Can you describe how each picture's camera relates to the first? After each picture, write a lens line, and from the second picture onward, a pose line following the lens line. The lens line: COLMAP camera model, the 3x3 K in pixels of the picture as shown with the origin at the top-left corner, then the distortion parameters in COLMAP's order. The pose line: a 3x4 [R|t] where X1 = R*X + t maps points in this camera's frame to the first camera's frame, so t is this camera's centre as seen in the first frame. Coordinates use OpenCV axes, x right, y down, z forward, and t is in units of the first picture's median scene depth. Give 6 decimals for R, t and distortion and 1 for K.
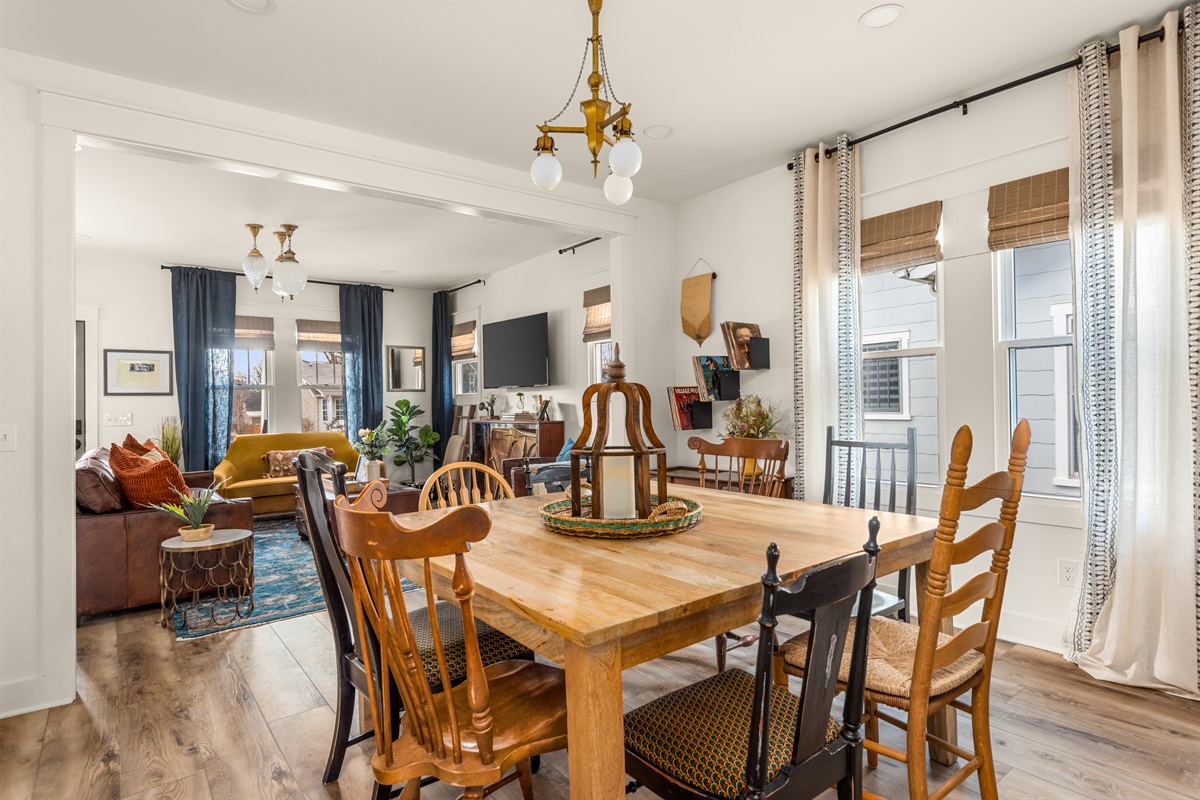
lens RADIAL K [[626.7, 0, 600.0], [0, 626.7, 400.0], [0, 0, 1]] dist [-0.001991, -0.001179]
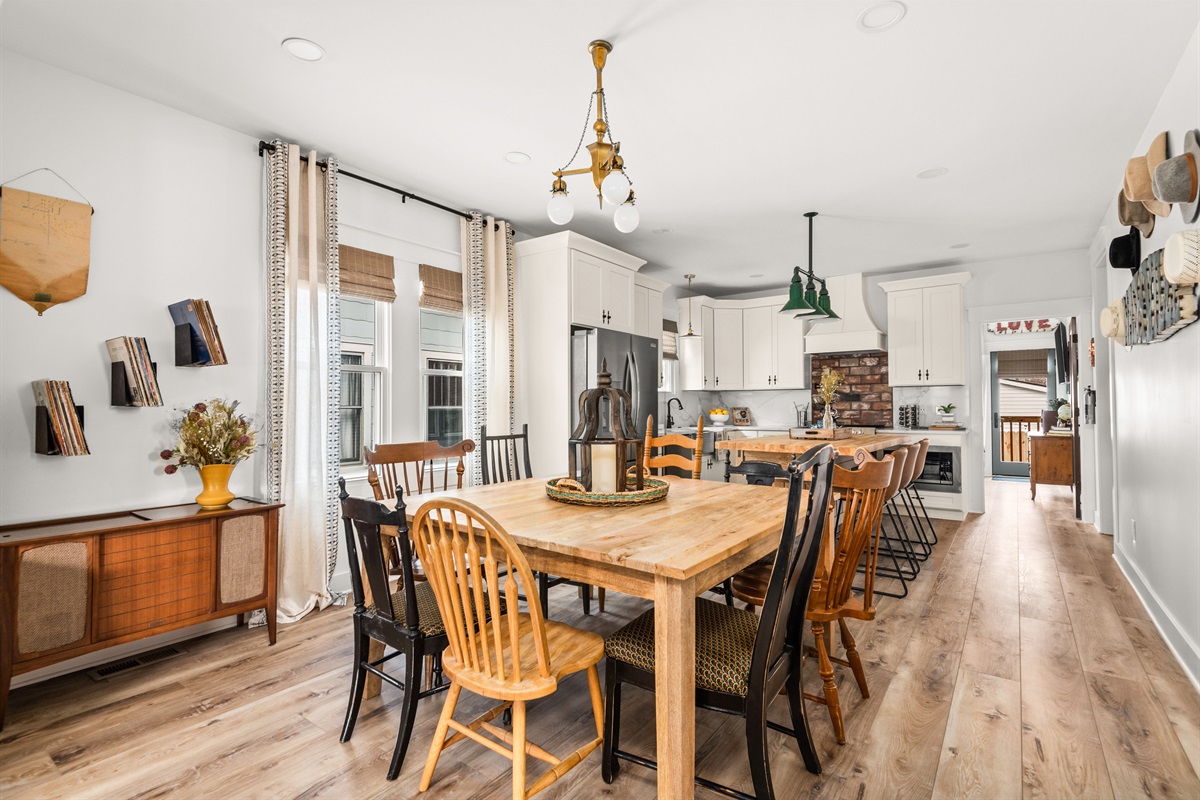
lens RADIAL K [[546.3, 0, 600.0], [0, 546.3, 400.0], [0, 0, 1]] dist [0.018367, 0.000156]
pose [[-0.257070, 0.030647, 0.965907, -0.751405], [0.004649, 0.999525, -0.030476, 0.021861], [-0.966382, -0.003344, -0.257090, 0.971542]]
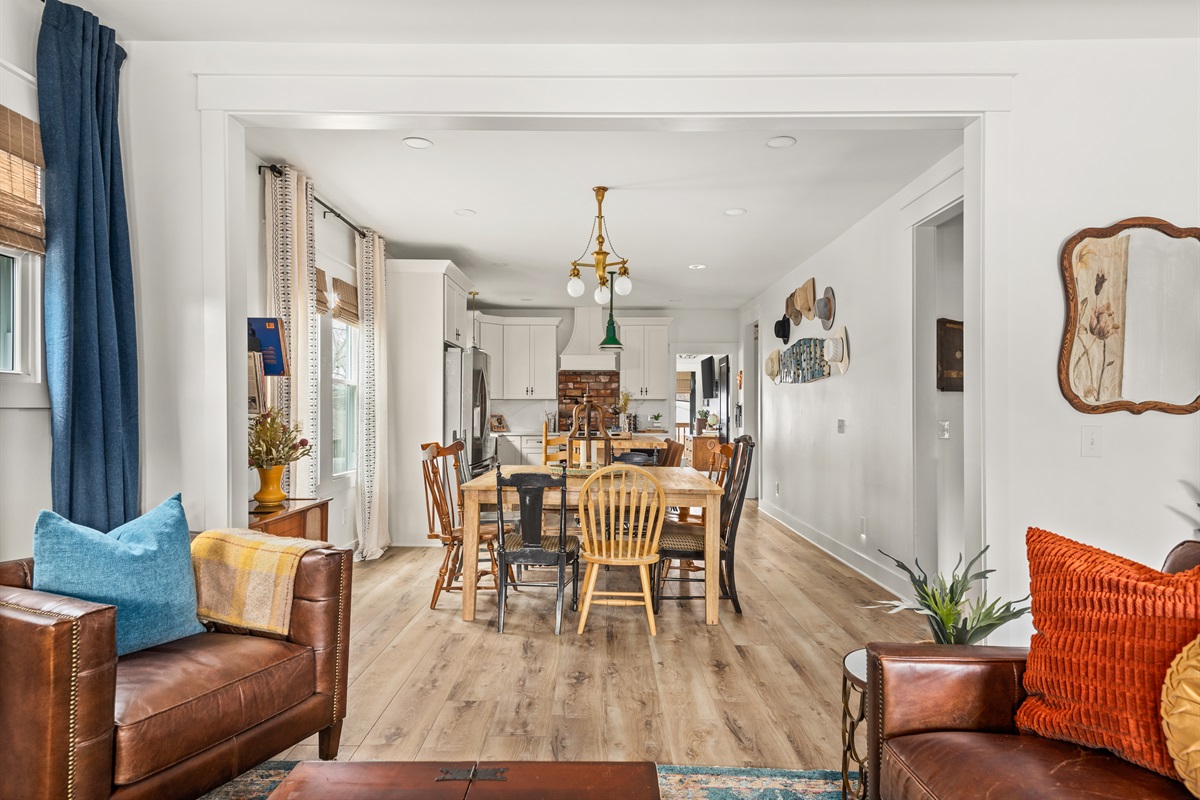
lens RADIAL K [[661.1, 0, 598.3], [0, 661.1, 411.5], [0, 0, 1]] dist [0.001529, 0.000096]
pose [[-0.783787, 0.014750, 0.620855, -0.921561], [0.006507, 0.999858, -0.015539, 0.020009], [-0.620996, -0.008139, -0.783771, 1.917306]]
